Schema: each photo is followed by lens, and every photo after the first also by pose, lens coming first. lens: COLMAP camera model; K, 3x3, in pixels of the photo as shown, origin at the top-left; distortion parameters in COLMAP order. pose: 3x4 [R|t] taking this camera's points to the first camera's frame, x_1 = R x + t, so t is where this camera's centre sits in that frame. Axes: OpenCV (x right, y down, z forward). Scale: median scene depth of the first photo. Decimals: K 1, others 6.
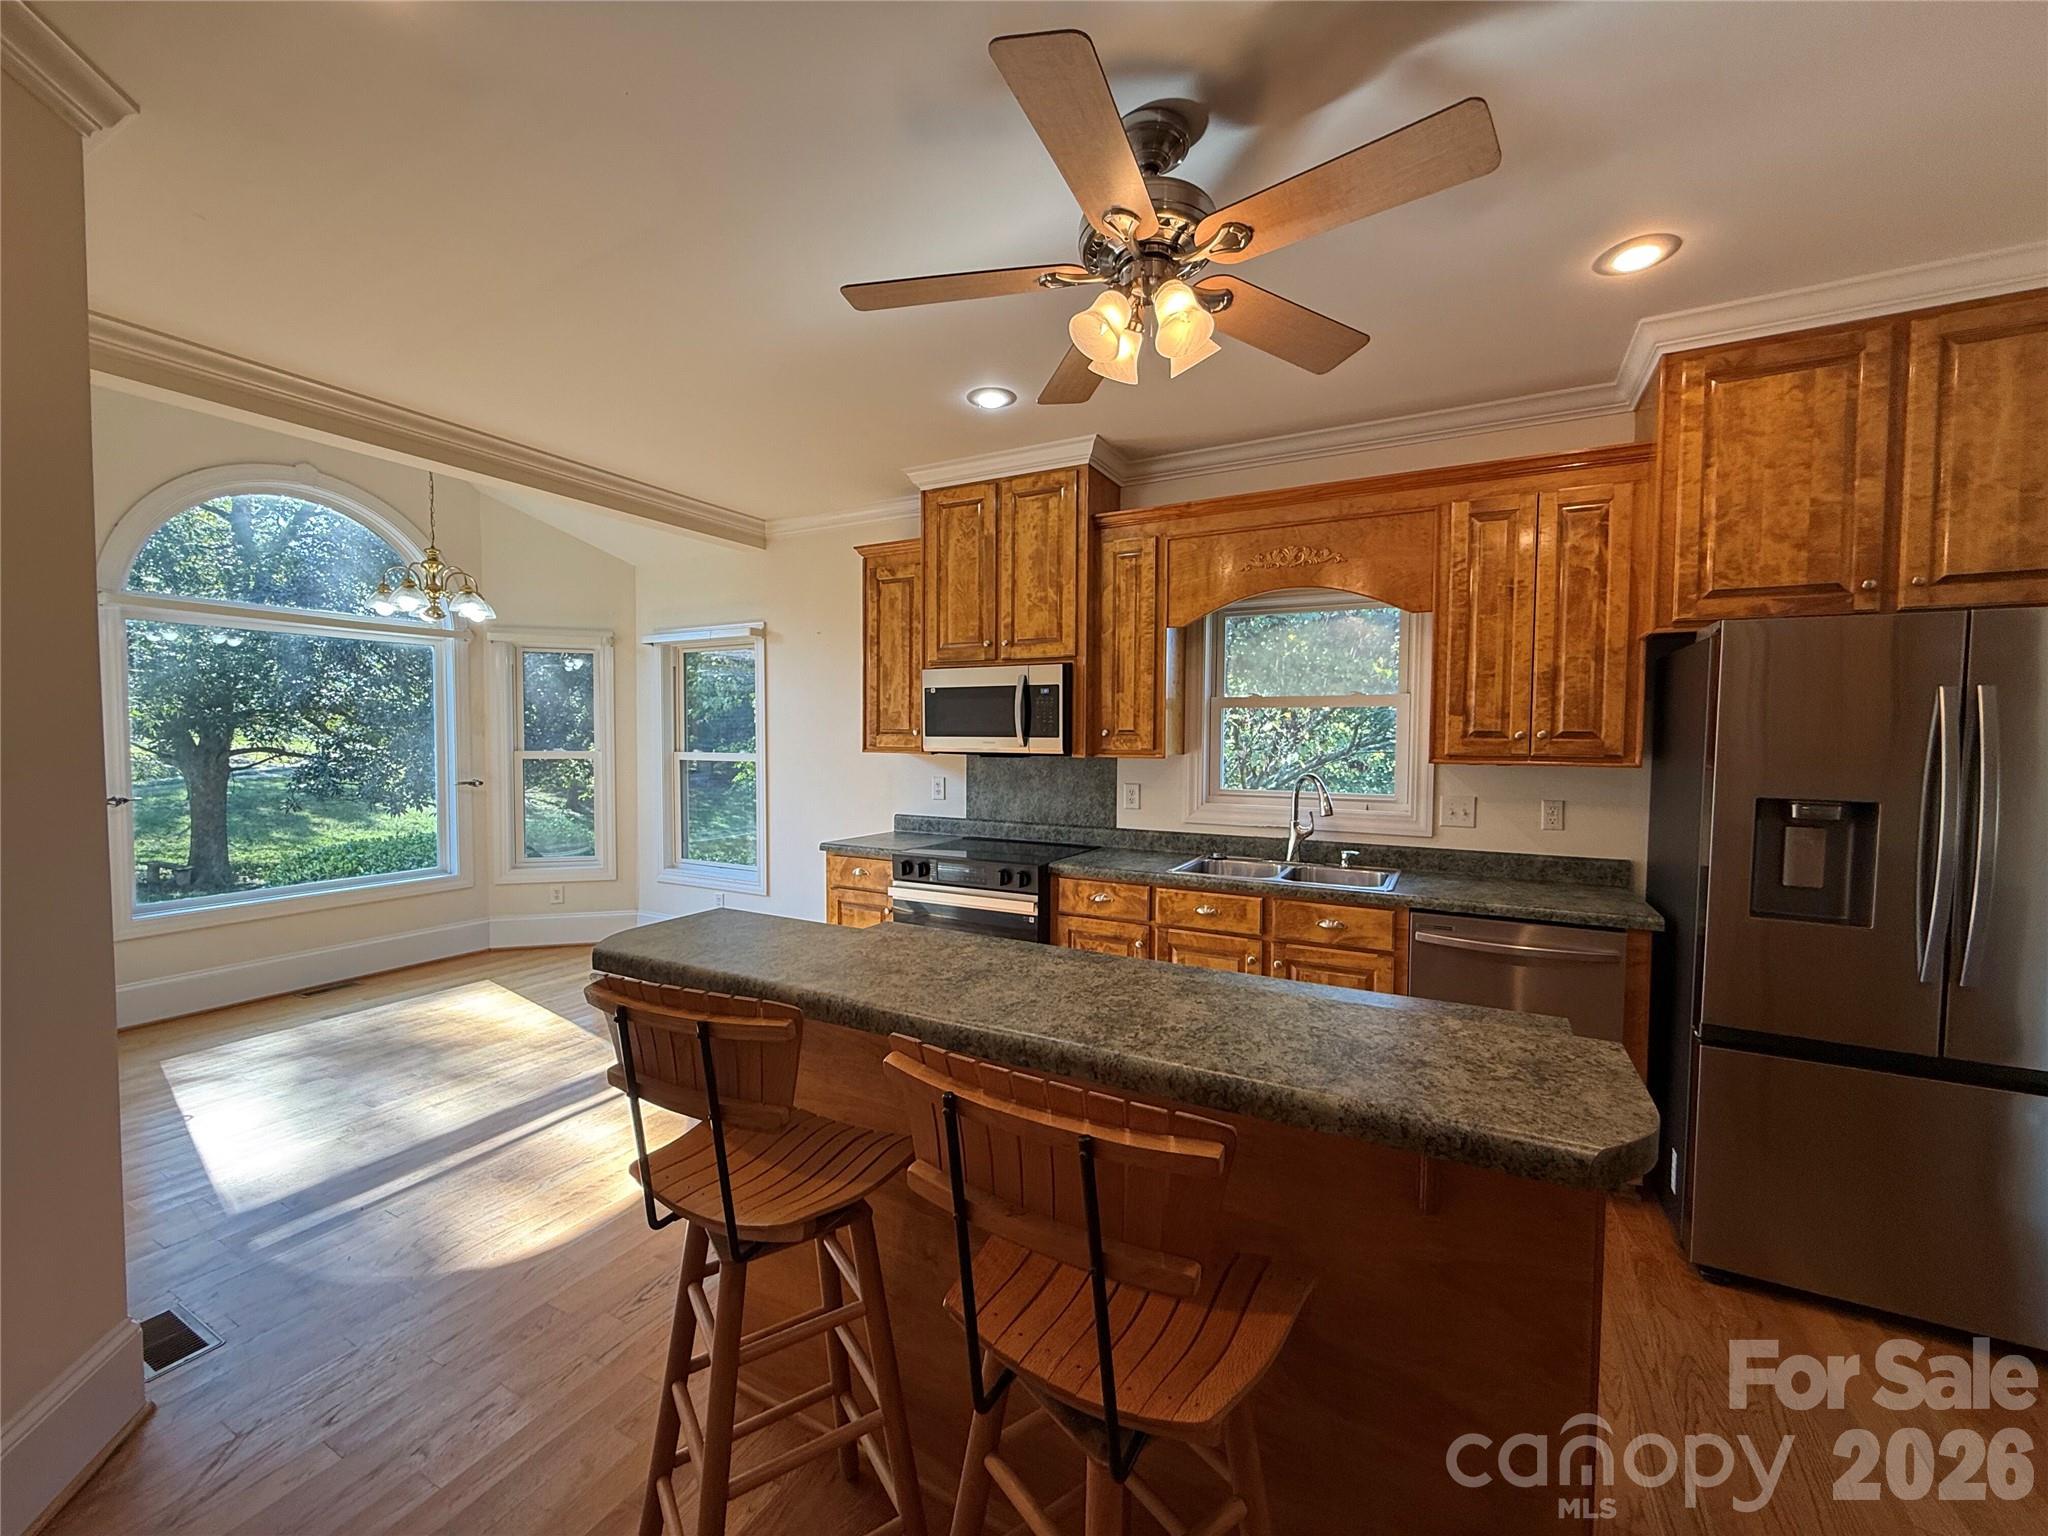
lens RADIAL K [[820.2, 0, 1028.9], [0, 820.2, 774.5], [0, 0, 1]] dist [-0.000380, -0.000088]
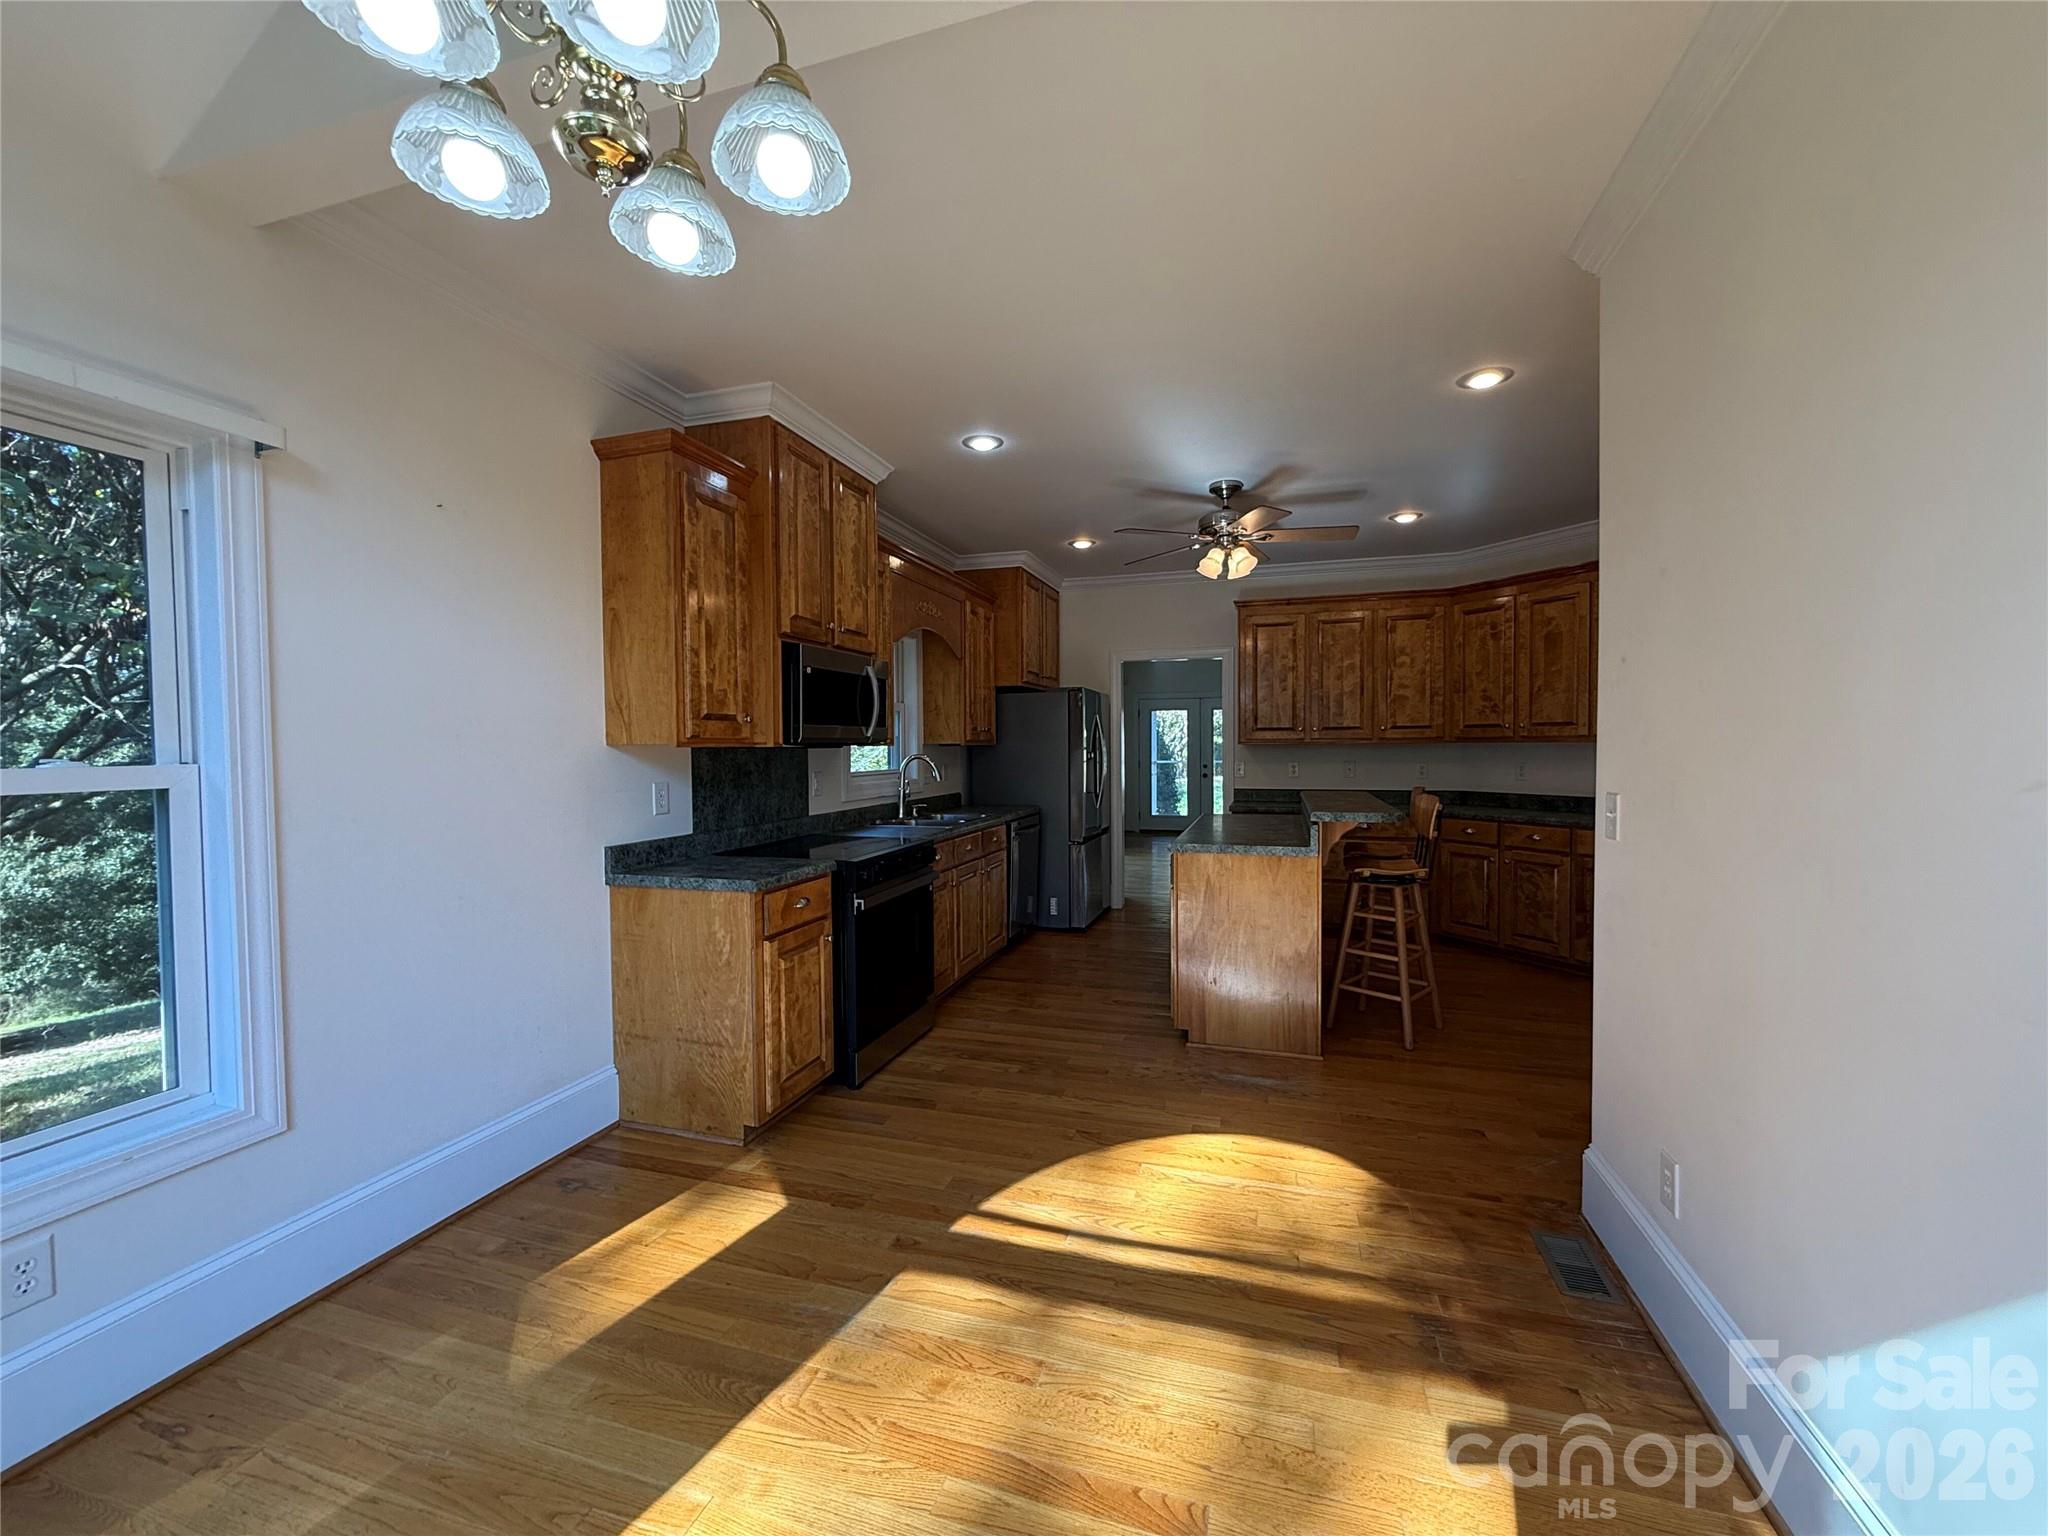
lens RADIAL K [[820.2, 0, 1019.7], [0, 820.2, 767.3], [0, 0, 1]] dist [-0.000380, -0.000088]
pose [[-0.182407, -0.034982, 0.982601, -0.972534], [0.050225, 0.997731, 0.044844, -0.029058], [-0.981939, 0.057531, -0.180237, 0.928428]]
